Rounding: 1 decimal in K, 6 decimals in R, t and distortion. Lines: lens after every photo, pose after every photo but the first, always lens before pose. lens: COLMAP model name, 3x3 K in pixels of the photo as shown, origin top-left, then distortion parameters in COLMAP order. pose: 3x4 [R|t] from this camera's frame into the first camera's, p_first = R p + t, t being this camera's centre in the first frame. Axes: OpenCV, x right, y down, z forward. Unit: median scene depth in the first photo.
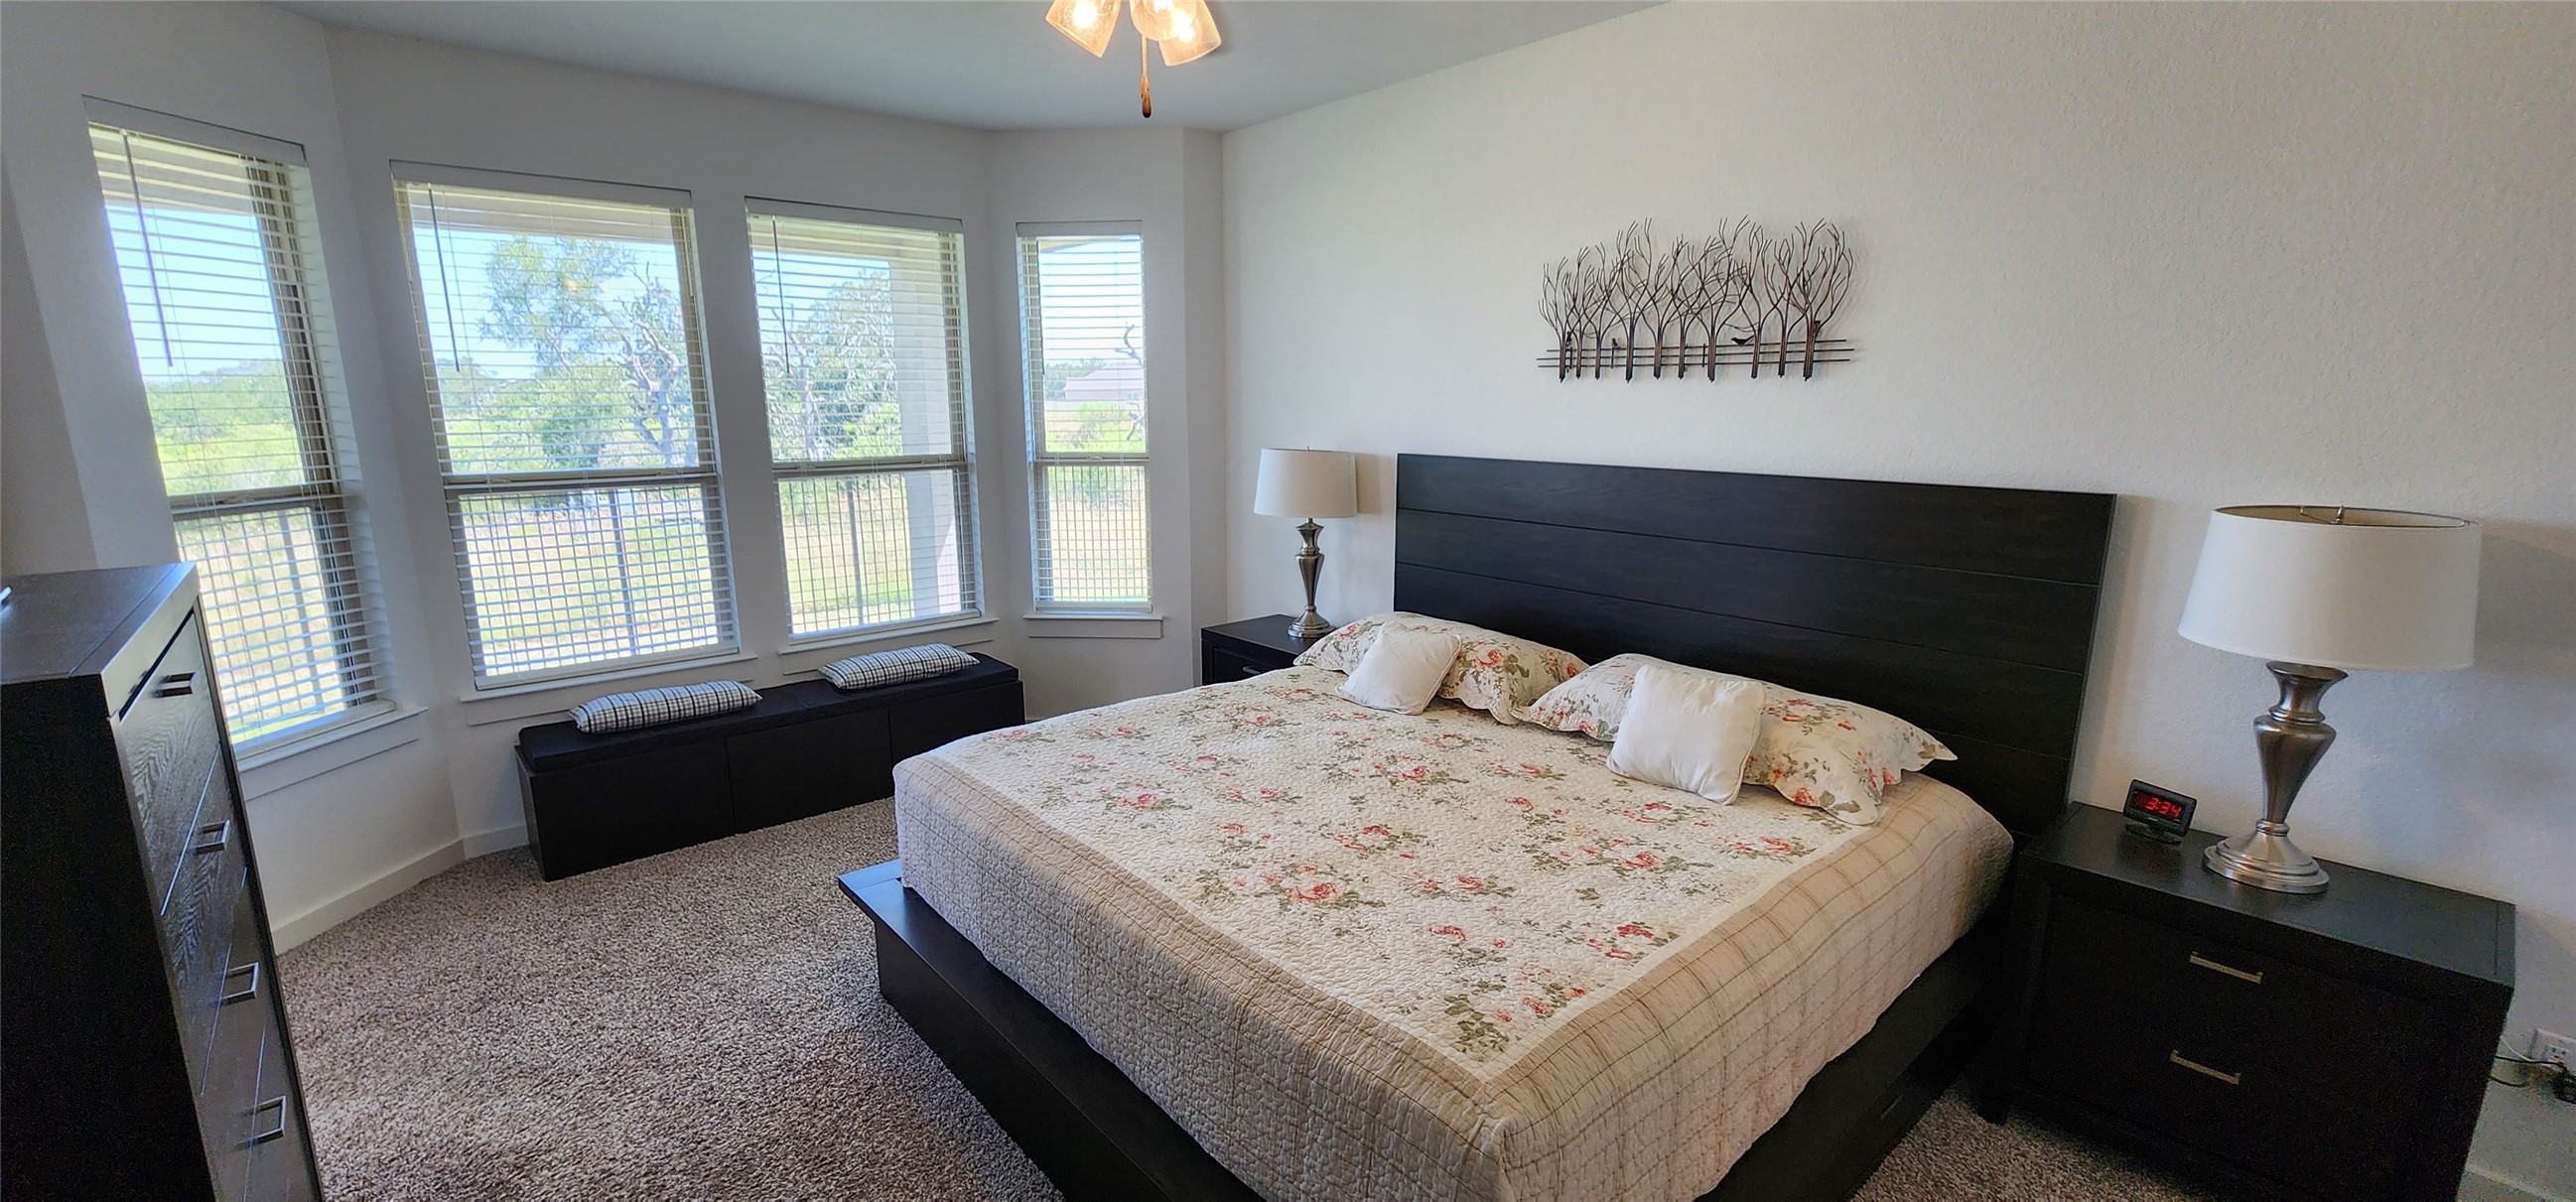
lens RADIAL K [[1062.0, 0, 1272.9], [0, 1062.0, 612.0], [0, 0, 1]] dist [-0.001502, -0.000792]
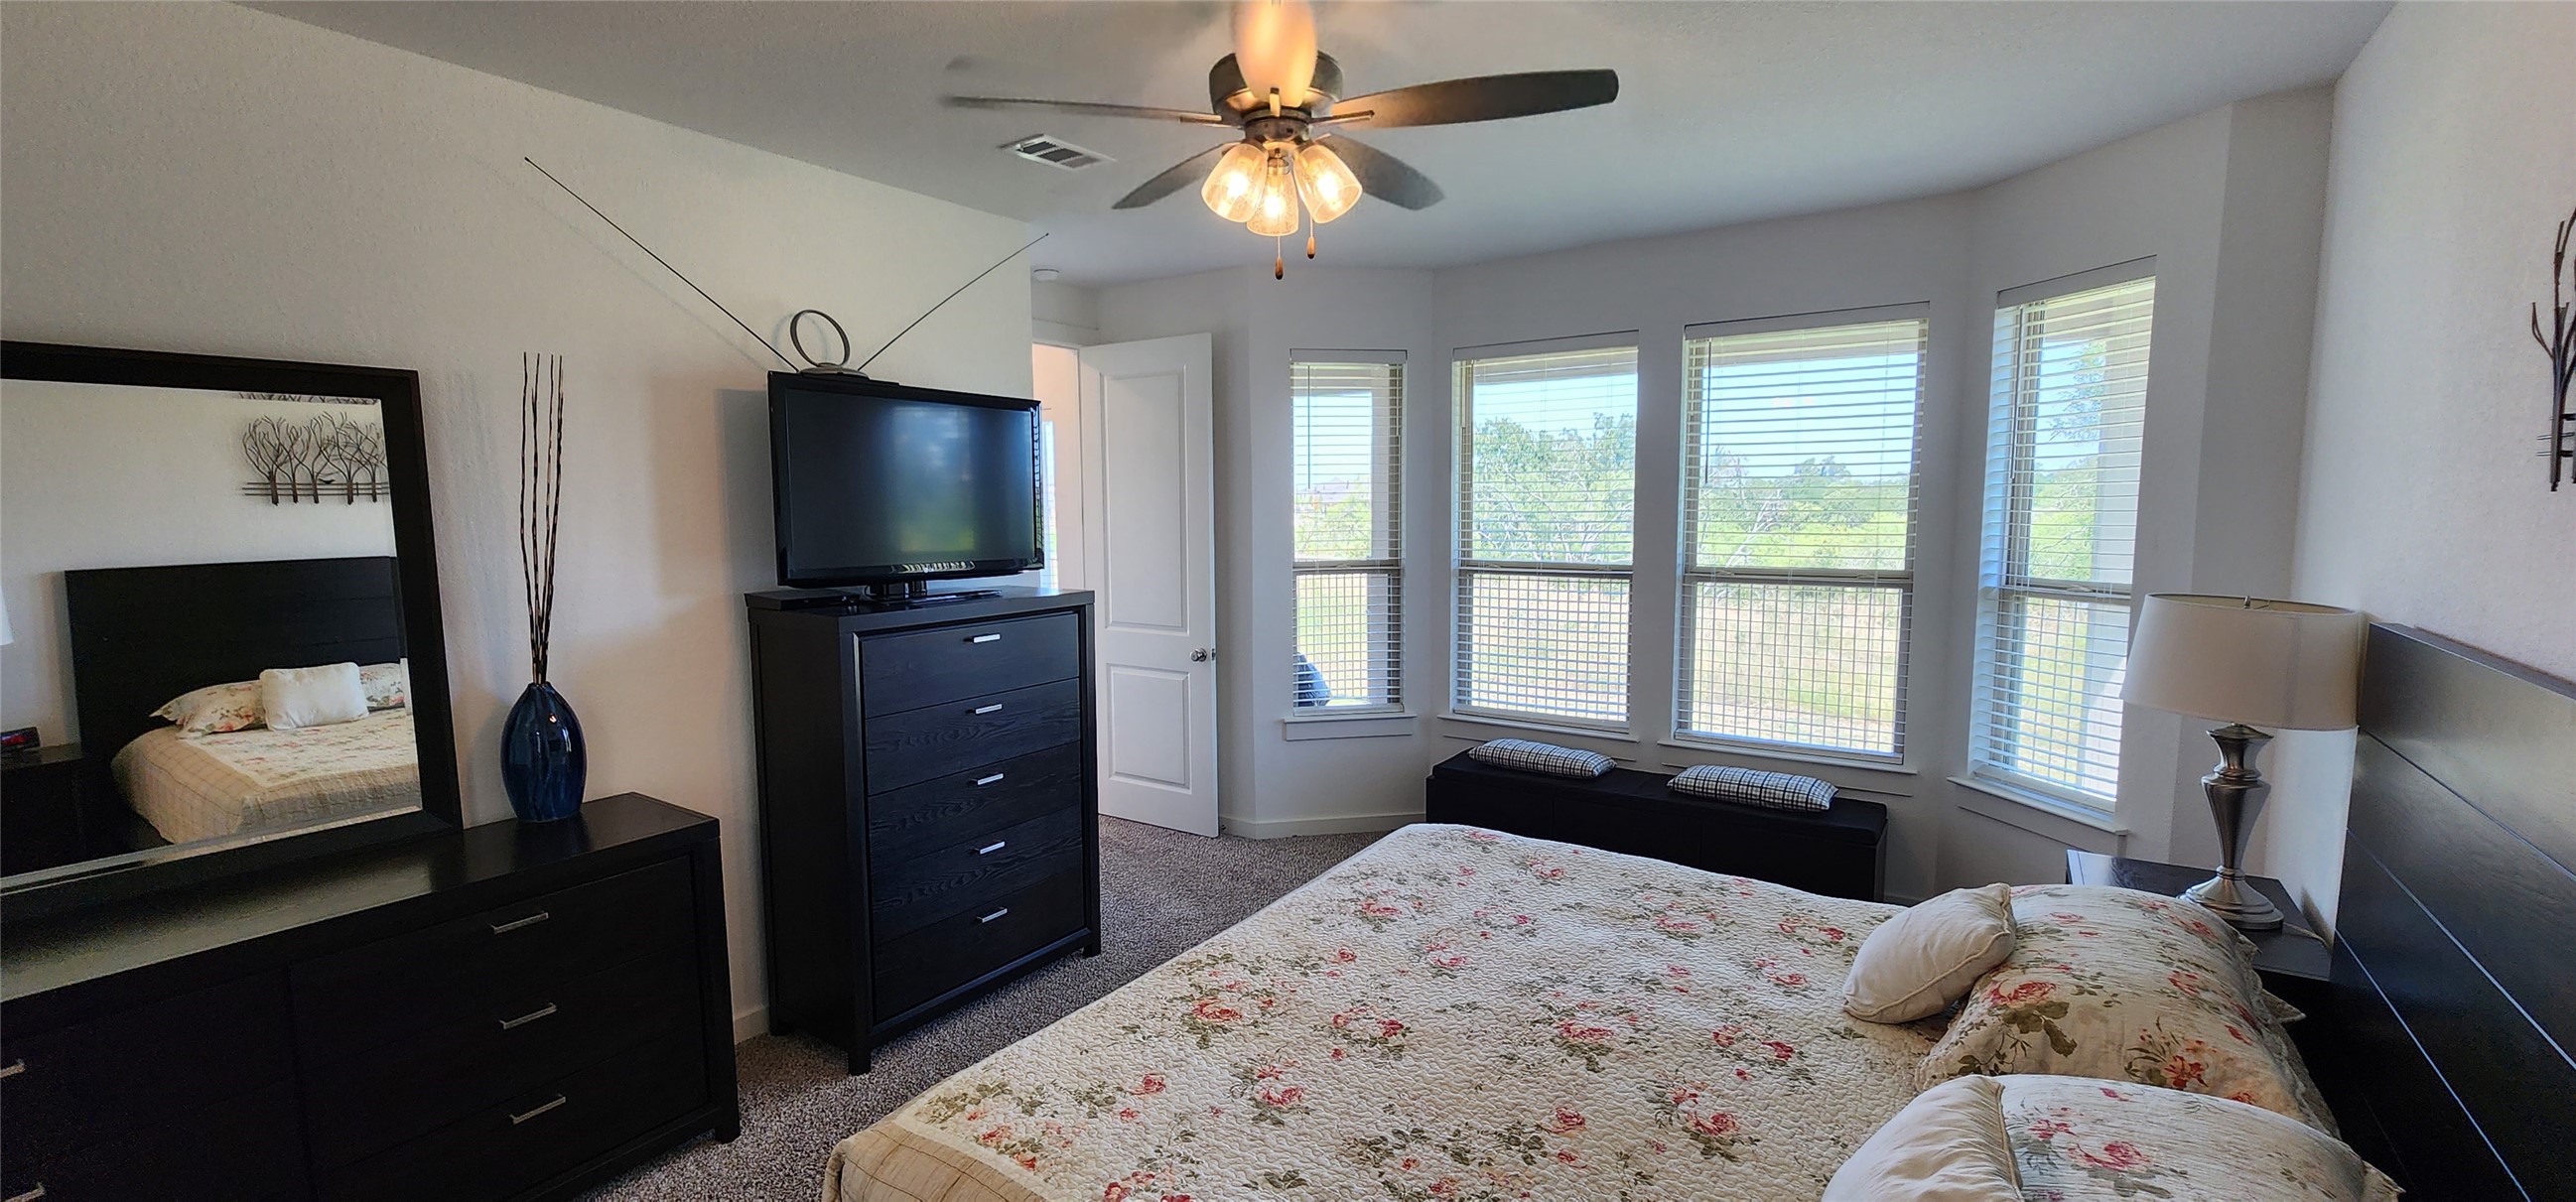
lens RADIAL K [[1062.0, 0, 1272.9], [0, 1062.0, 612.0], [0, 0, 1]] dist [-0.001502, -0.000792]
pose [[0.254697, 0.104201, -0.961390, 0.624745], [-0.186751, 0.980762, 0.056826, -0.110076], [0.948817, 0.165068, 0.269257, 0.459328]]
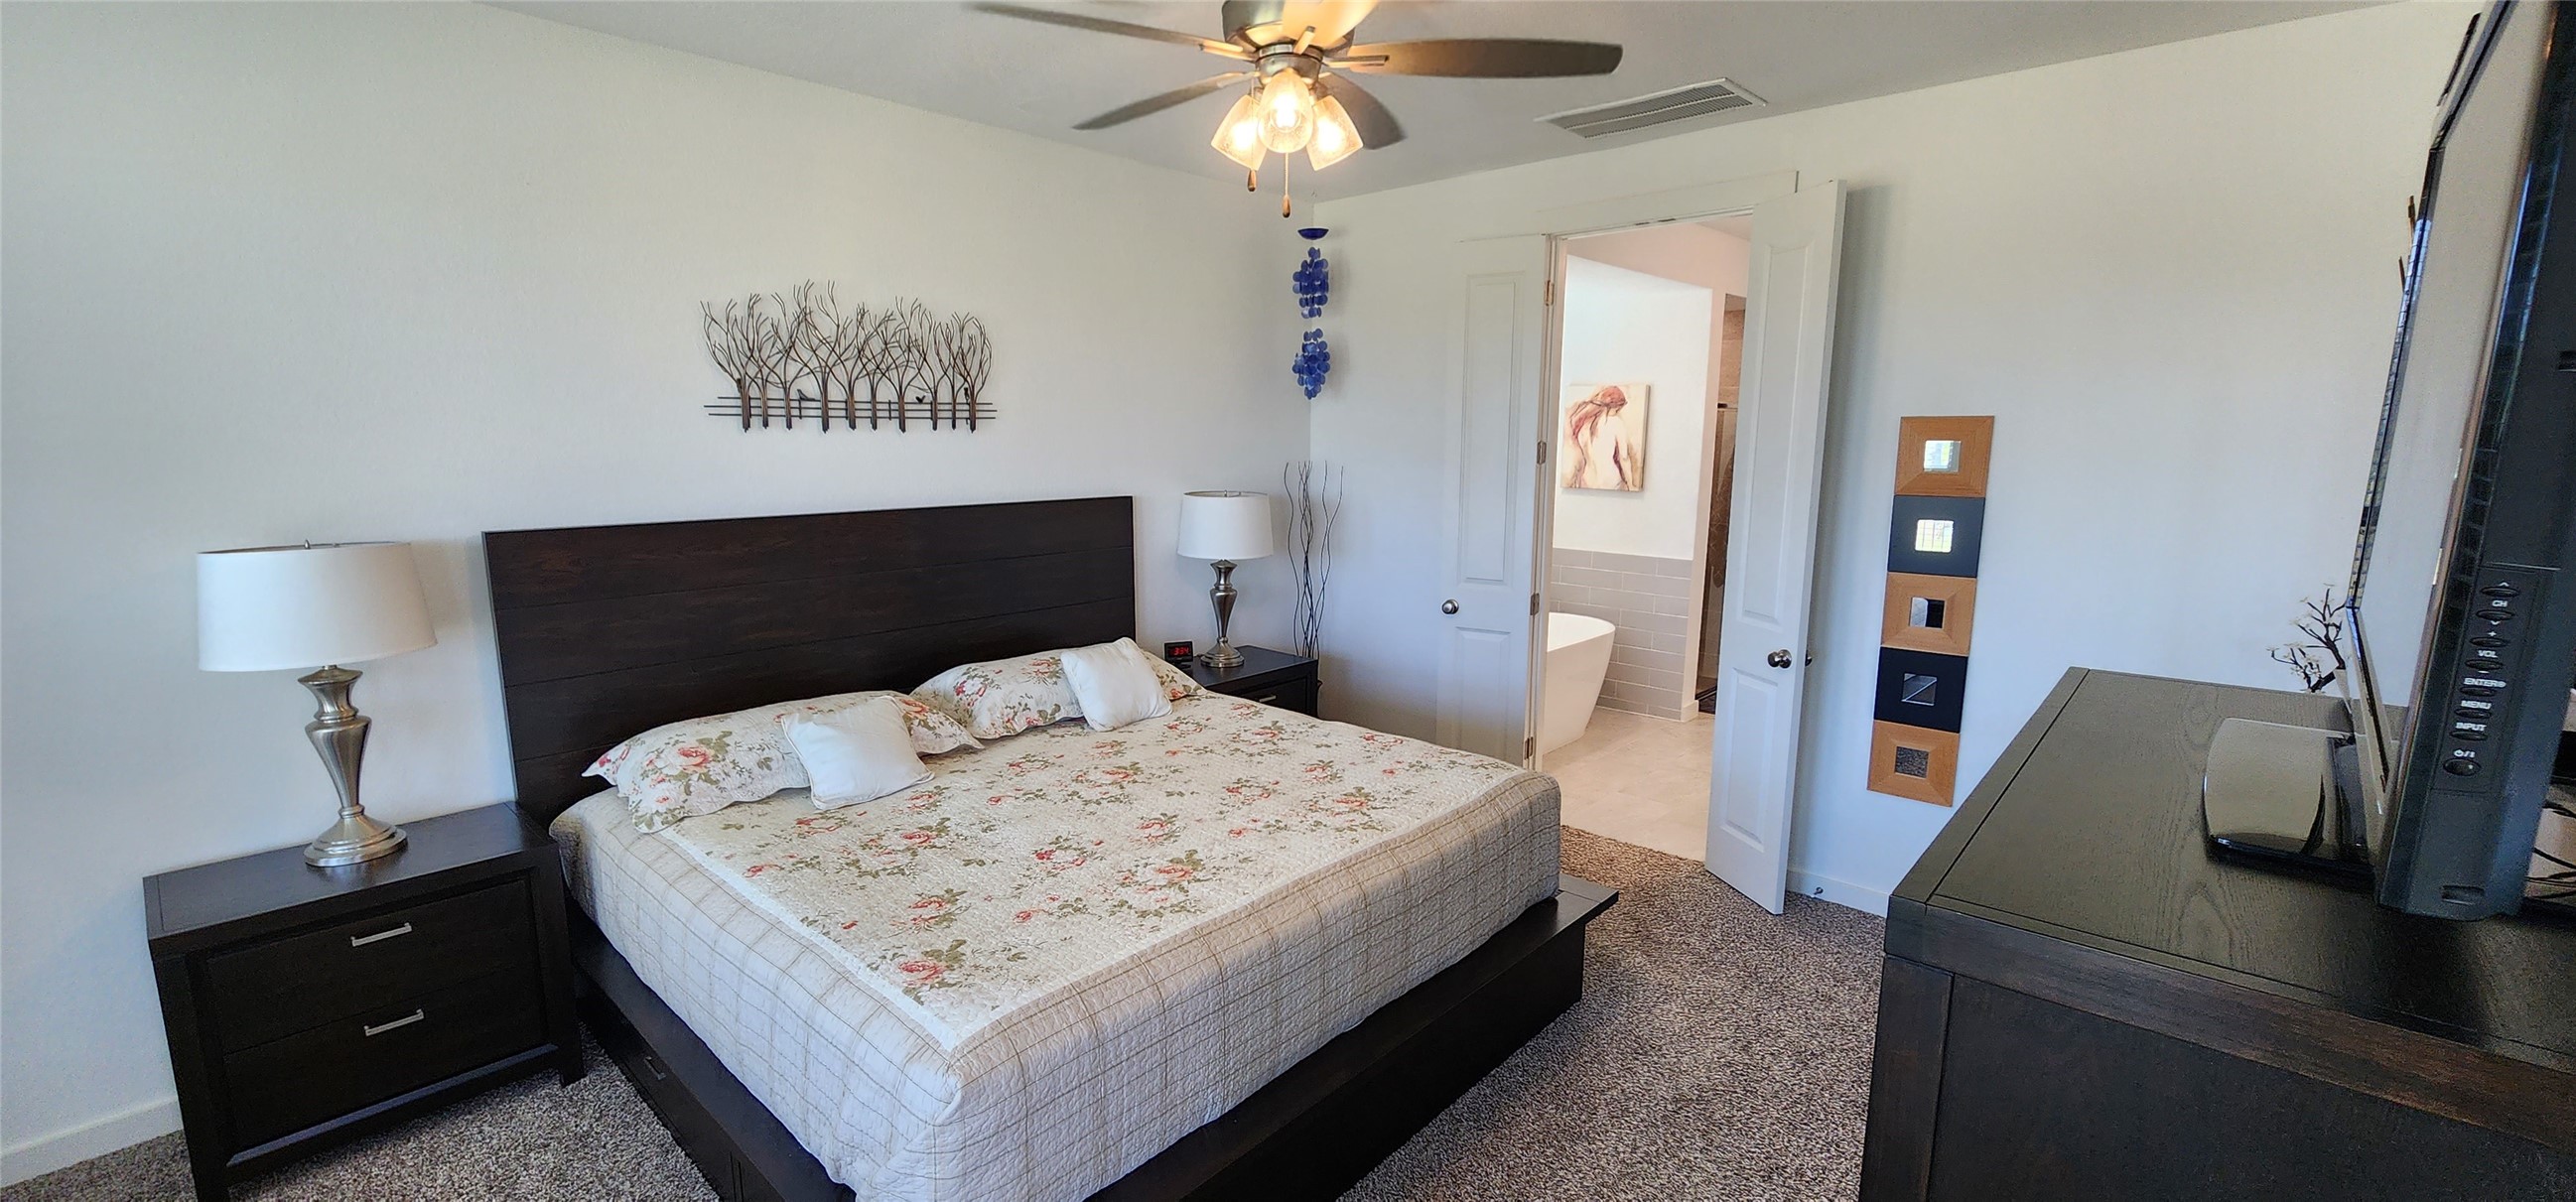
lens RADIAL K [[1062.0, 0, 1272.9], [0, 1062.0, 612.0], [0, 0, 1]] dist [-0.001502, -0.000792]
pose [[-0.114007, -0.169316, 0.978946, -0.815878], [0.198134, 0.961700, 0.189407, -0.168201], [-0.973522, 0.215556, -0.076093, 0.736336]]
